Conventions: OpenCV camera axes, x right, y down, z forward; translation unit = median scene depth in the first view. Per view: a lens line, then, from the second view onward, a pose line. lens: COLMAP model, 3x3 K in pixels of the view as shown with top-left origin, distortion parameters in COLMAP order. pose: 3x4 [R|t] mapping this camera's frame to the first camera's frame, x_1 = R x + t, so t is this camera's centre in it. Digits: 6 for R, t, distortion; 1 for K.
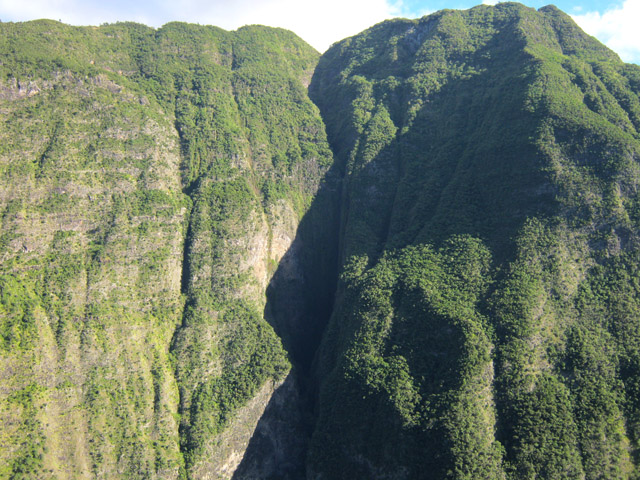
lens RADIAL K [[713.7, 0, 320.0], [0, 713.7, 240.0], [0, 0, 1]] dist [-0.087341, 0.022310]
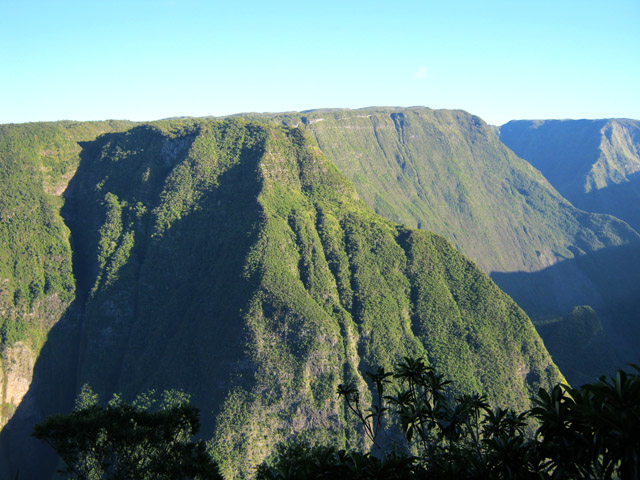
lens RADIAL K [[713.7, 0, 320.0], [0, 713.7, 240.0], [0, 0, 1]] dist [-0.087341, 0.022310]
pose [[0.973329, 0.023382, 0.228219, 0.138056], [-0.040114, 0.996813, 0.068951, -0.293583], [-0.225880, -0.076267, 0.971165, -0.099639]]
